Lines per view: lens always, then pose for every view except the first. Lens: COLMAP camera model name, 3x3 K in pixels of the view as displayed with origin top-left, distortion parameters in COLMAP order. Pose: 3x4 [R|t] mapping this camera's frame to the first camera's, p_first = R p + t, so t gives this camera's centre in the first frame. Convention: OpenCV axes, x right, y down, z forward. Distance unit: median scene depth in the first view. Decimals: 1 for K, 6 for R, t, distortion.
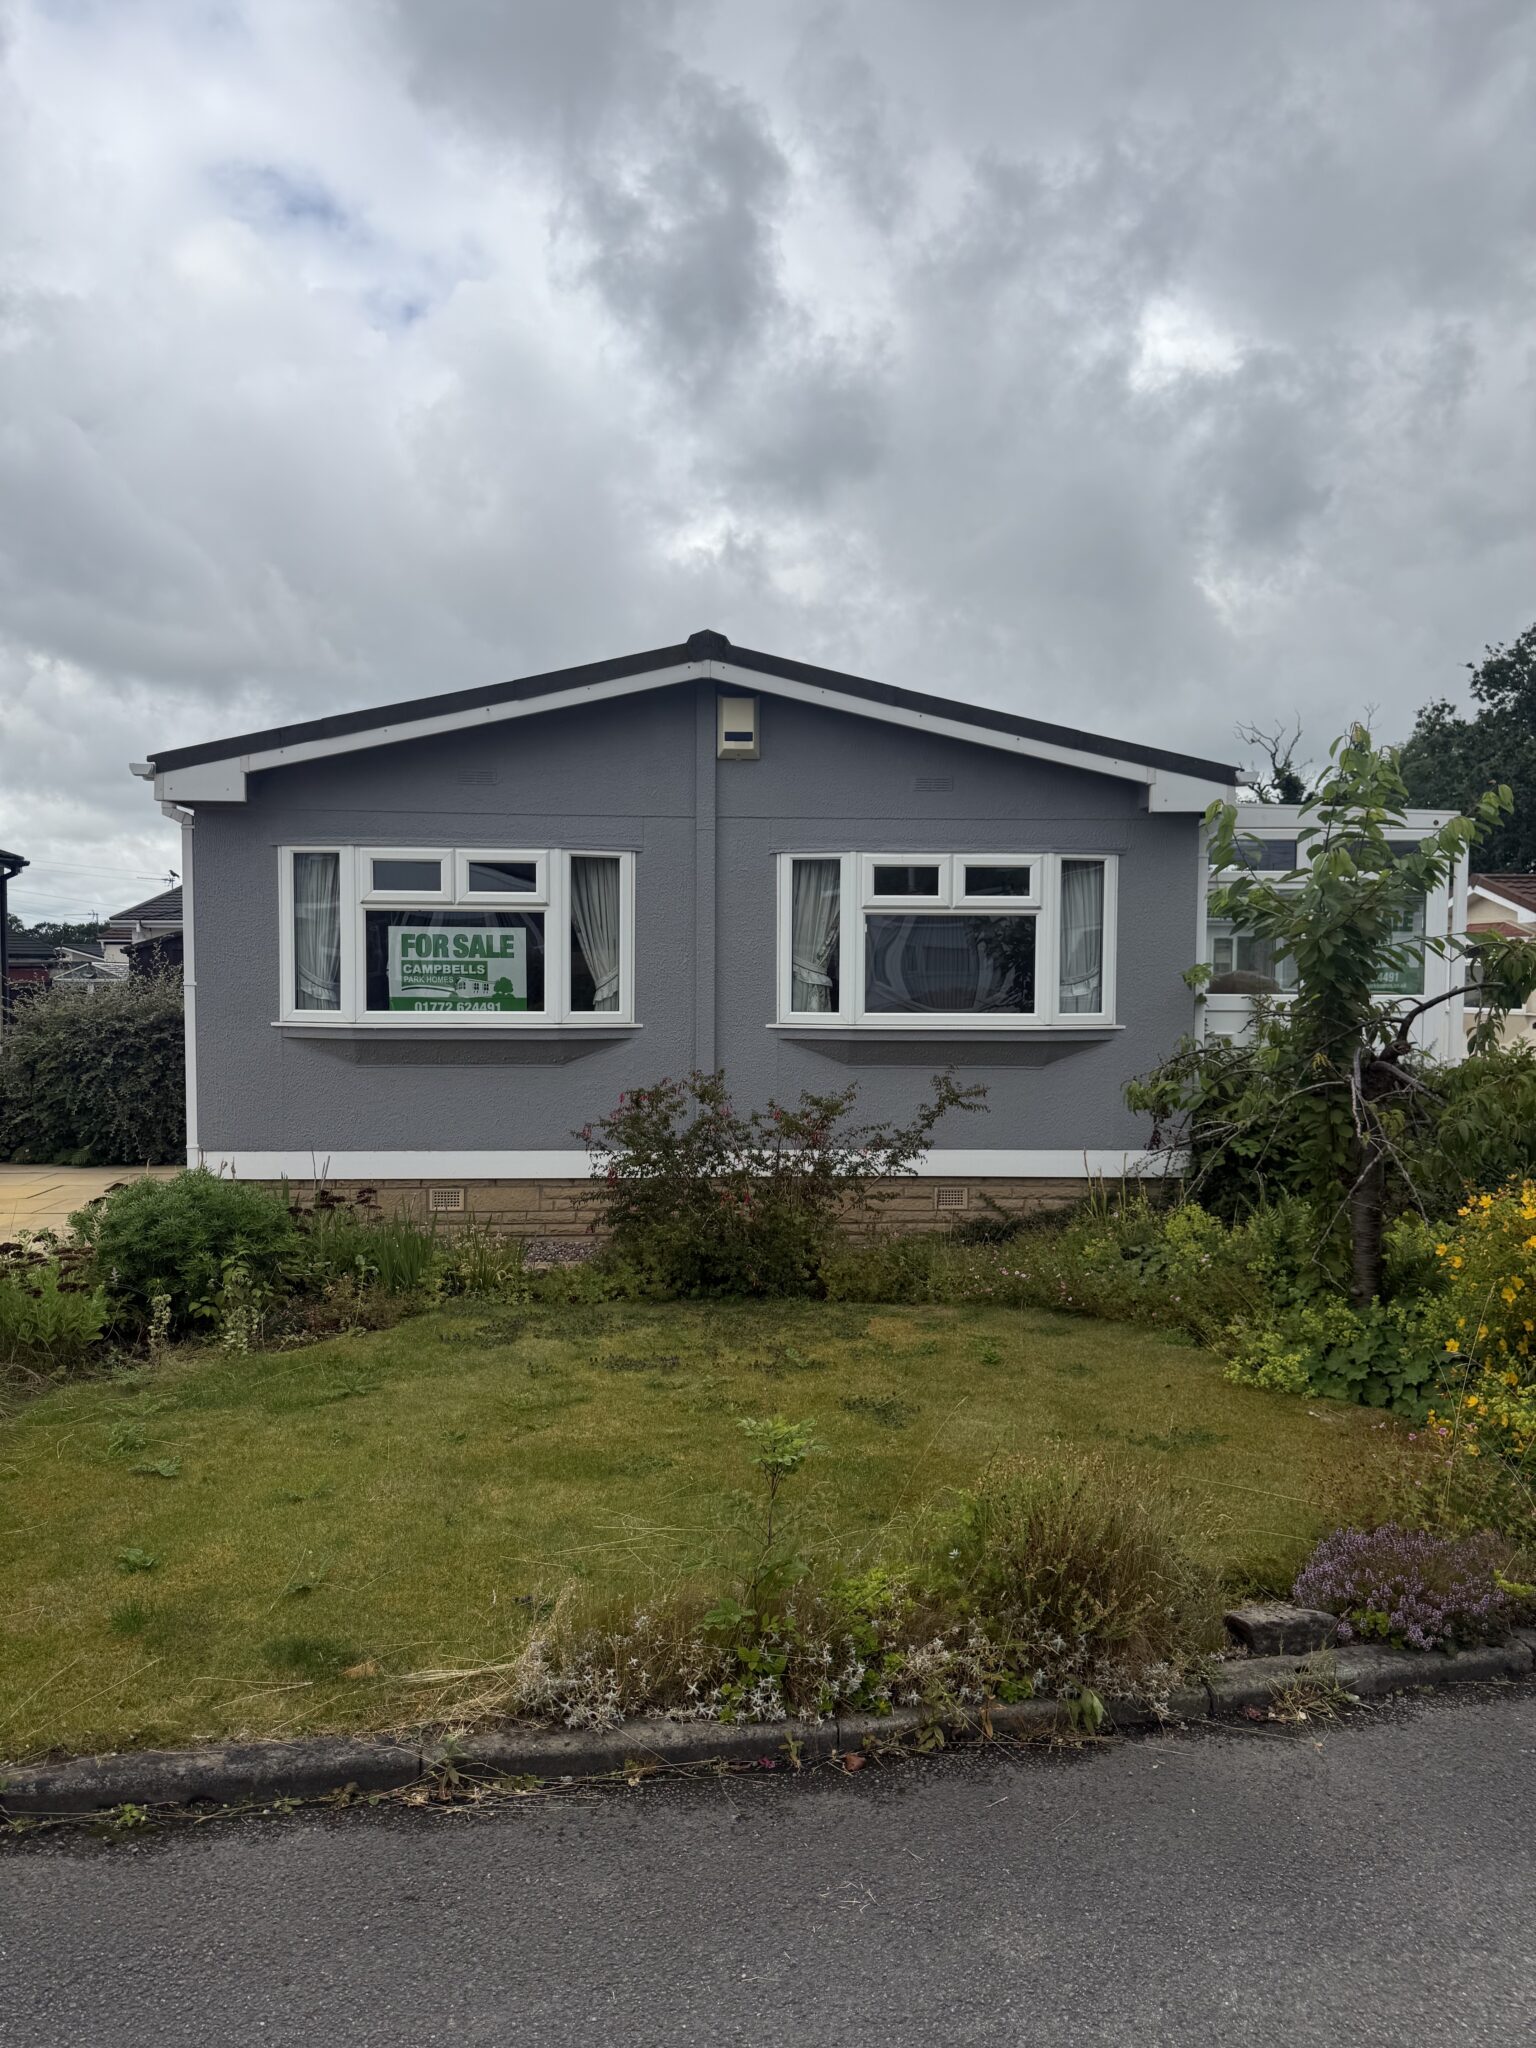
lens RADIAL K [[1444.0, 0, 771.6], [0, 1444.0, 1037.8], [0, 0, 1]] dist [0.056961, -0.067912]
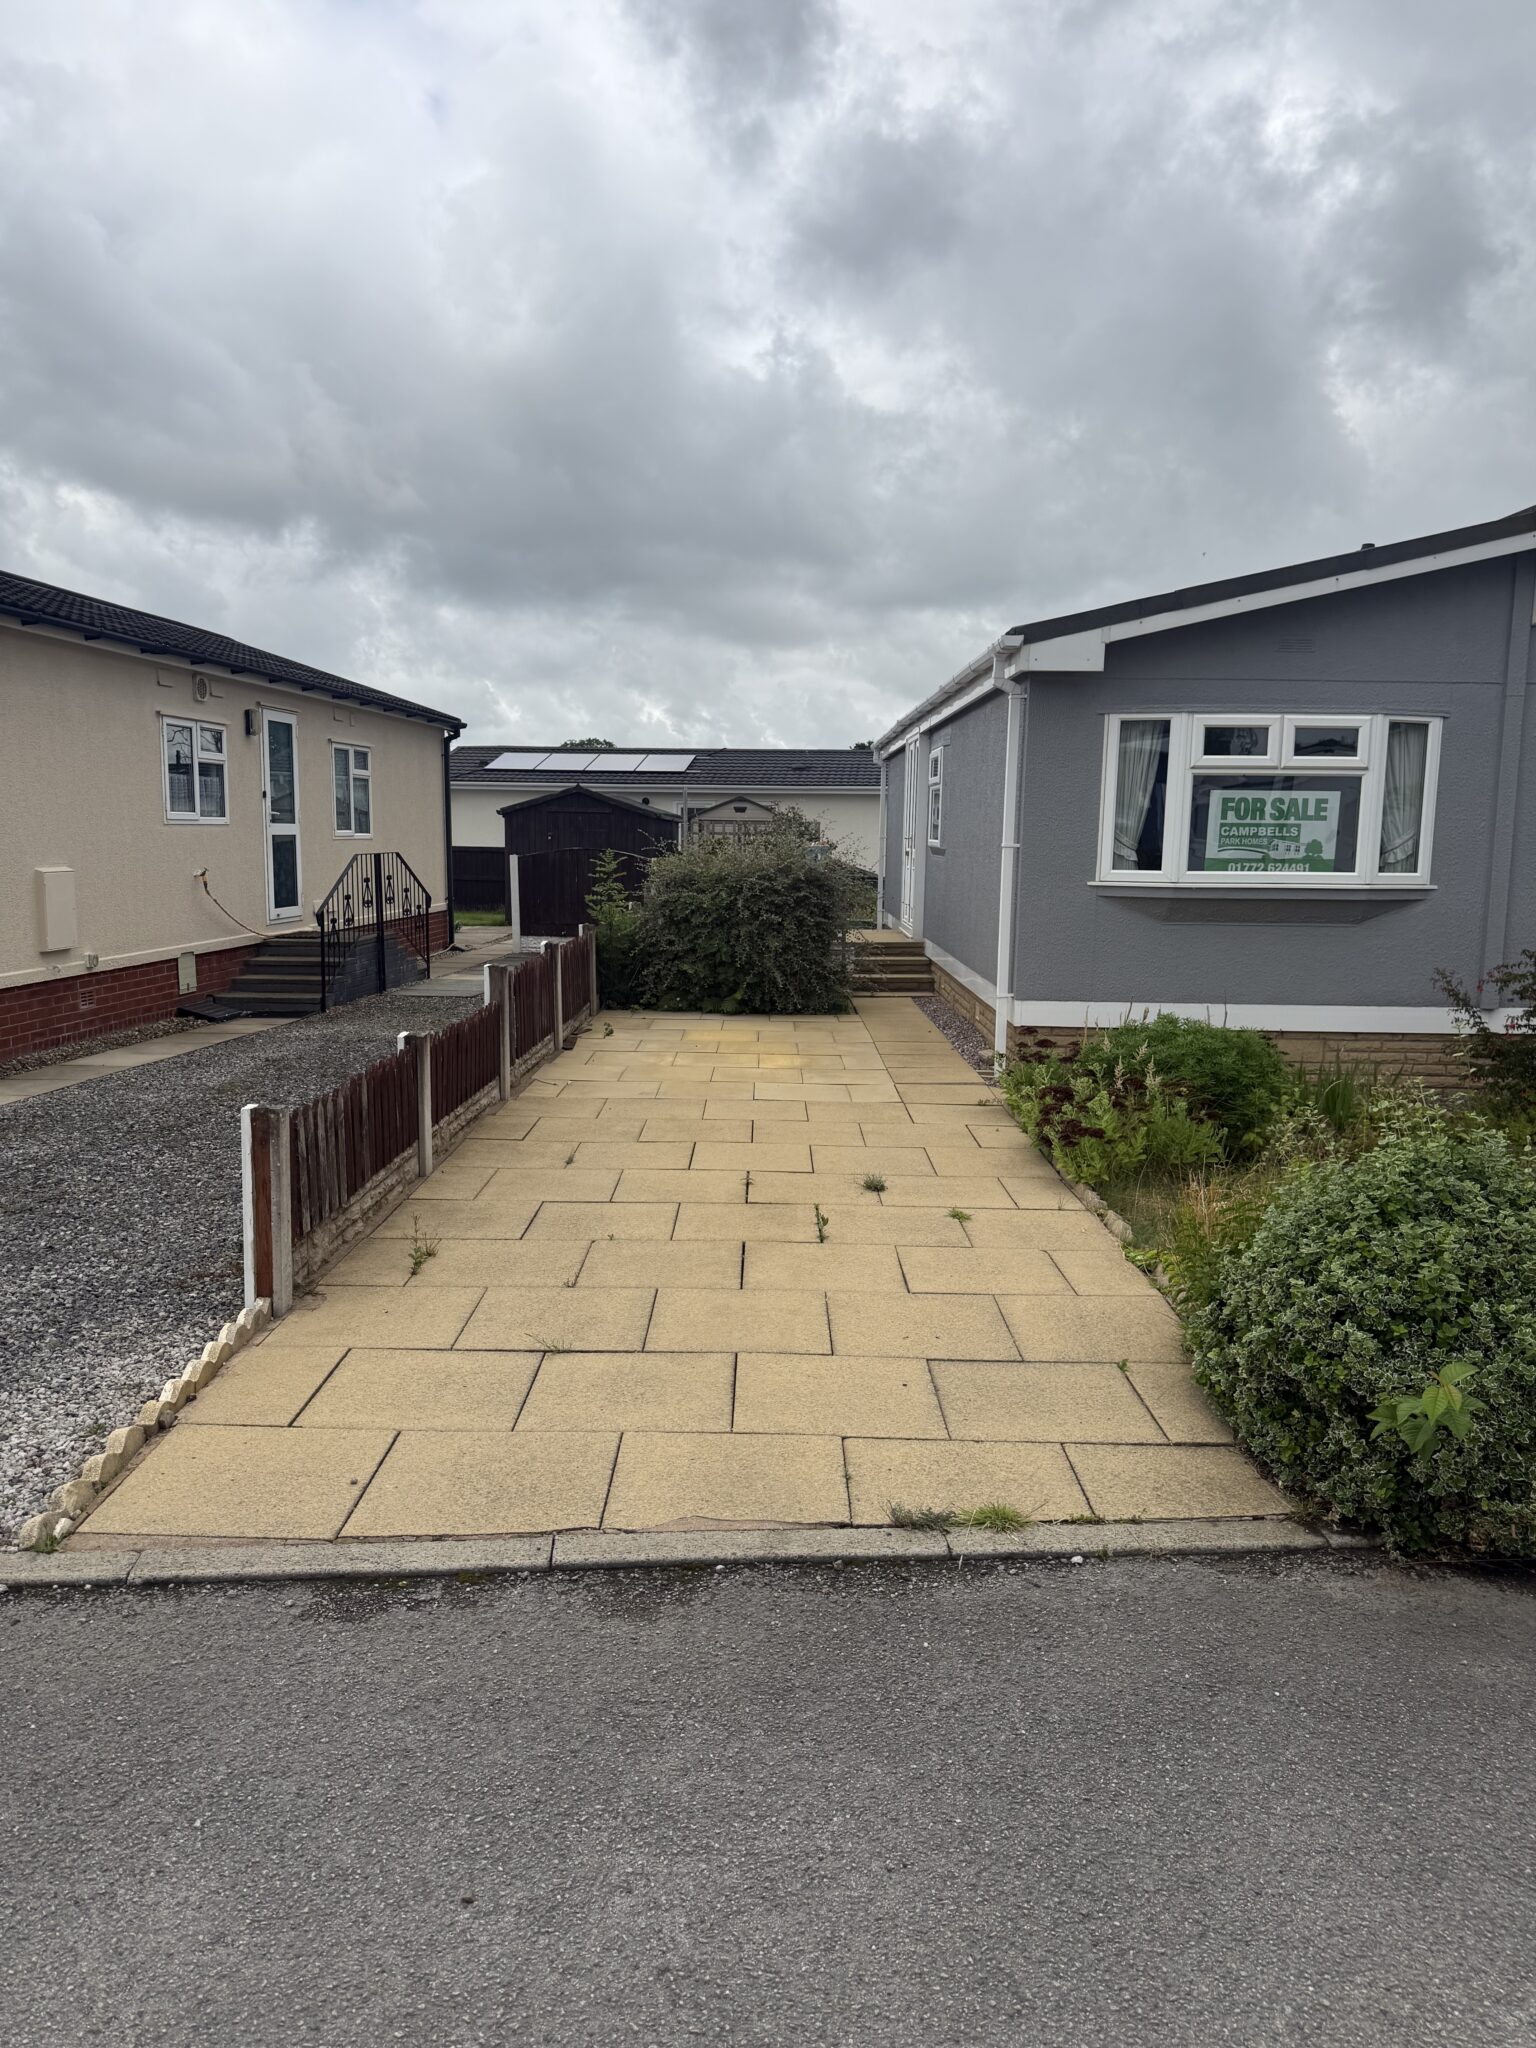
lens RADIAL K [[1444.0, 0, 773.5], [0, 1444.0, 1030.9], [0, 0, 1]] dist [0.056961, -0.067912]
pose [[0.997910, 0.015229, -0.062805, -0.509852], [-0.009507, 0.995859, 0.090418, 0.004673], [0.063922, -0.089631, 0.993922, -0.082871]]
